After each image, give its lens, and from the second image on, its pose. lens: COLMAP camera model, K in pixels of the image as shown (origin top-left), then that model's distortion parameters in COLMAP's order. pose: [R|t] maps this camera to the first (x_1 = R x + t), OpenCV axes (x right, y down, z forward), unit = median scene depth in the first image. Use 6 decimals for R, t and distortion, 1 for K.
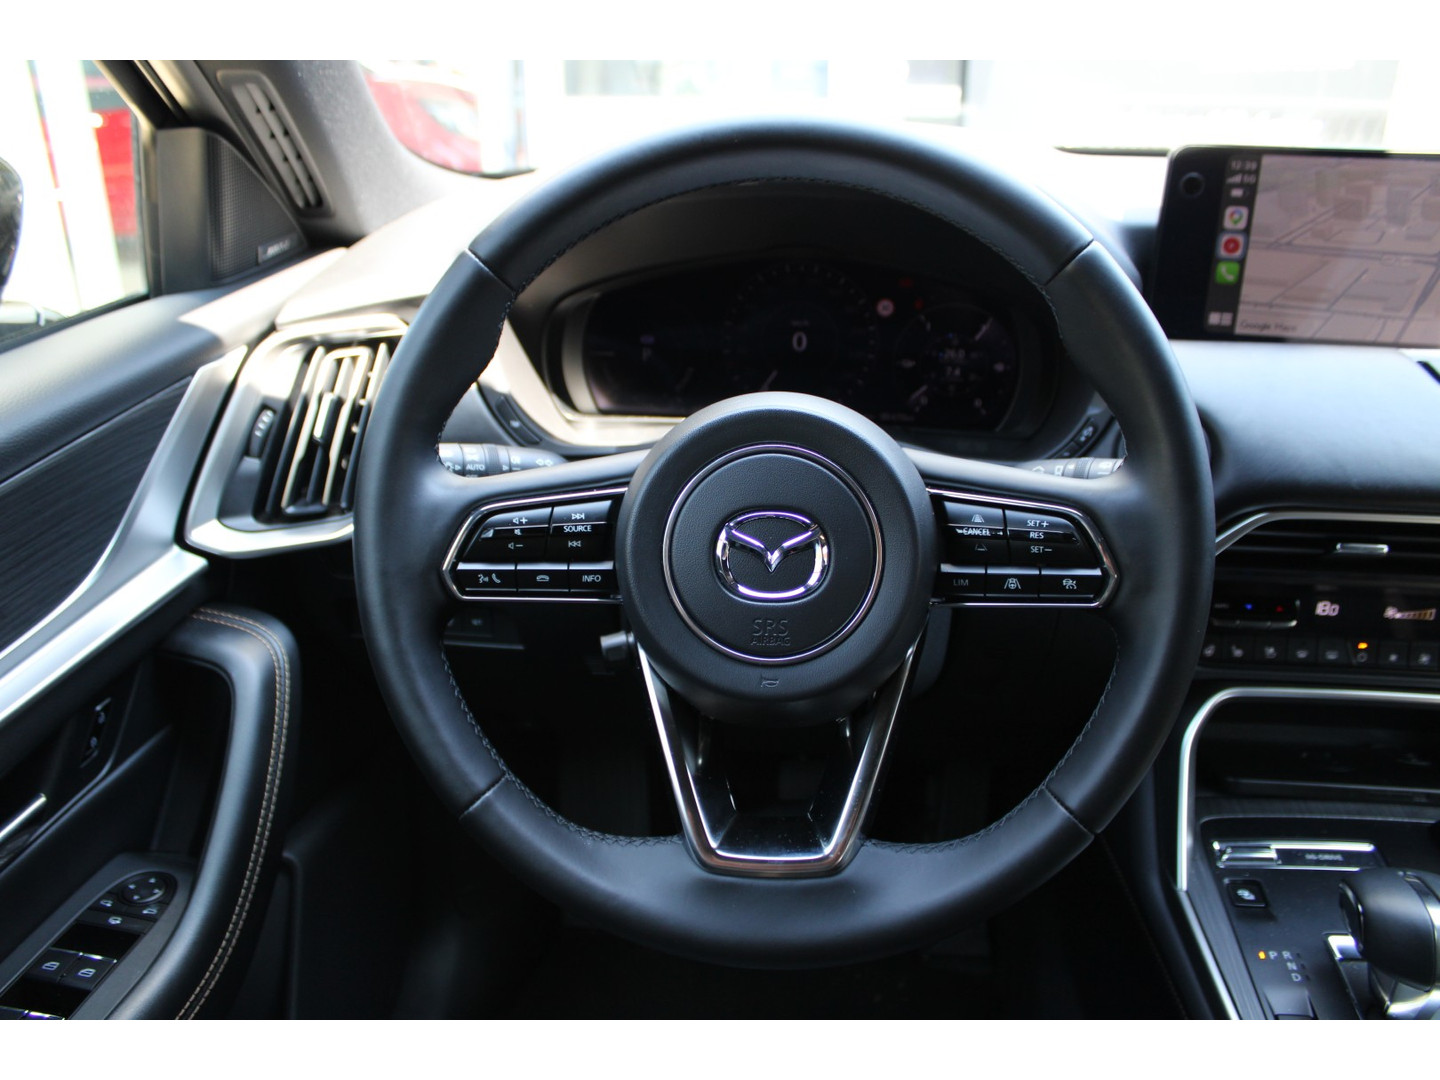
lens RADIAL K [[1153.1, 0, 720.0], [0, 1153.1, 540.0], [0, 0, 1]] dist [-0.175195, 0.145588]
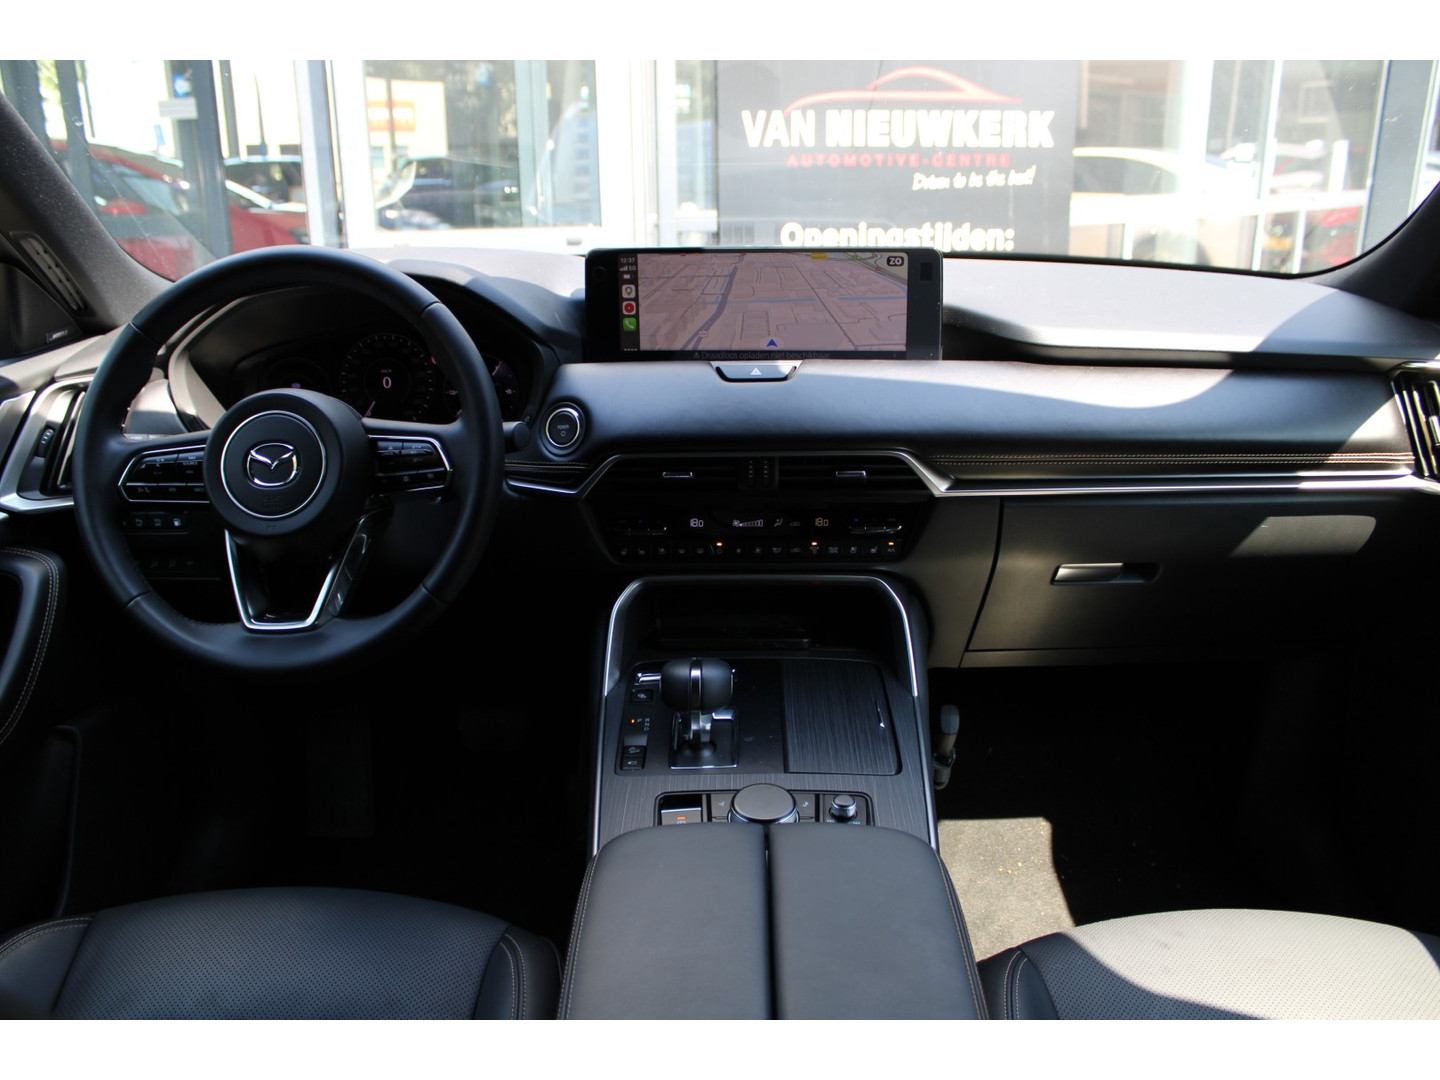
lens RADIAL K [[1153.1, 0, 720.0], [0, 1153.1, 540.0], [0, 0, 1]] dist [-0.175195, 0.145588]
pose [[0.996271, -0.040314, 0.076285, 0.467325], [0.047765, 0.993988, -0.098521, 0.262323], [-0.071854, 0.101797, 0.992207, -0.691424]]
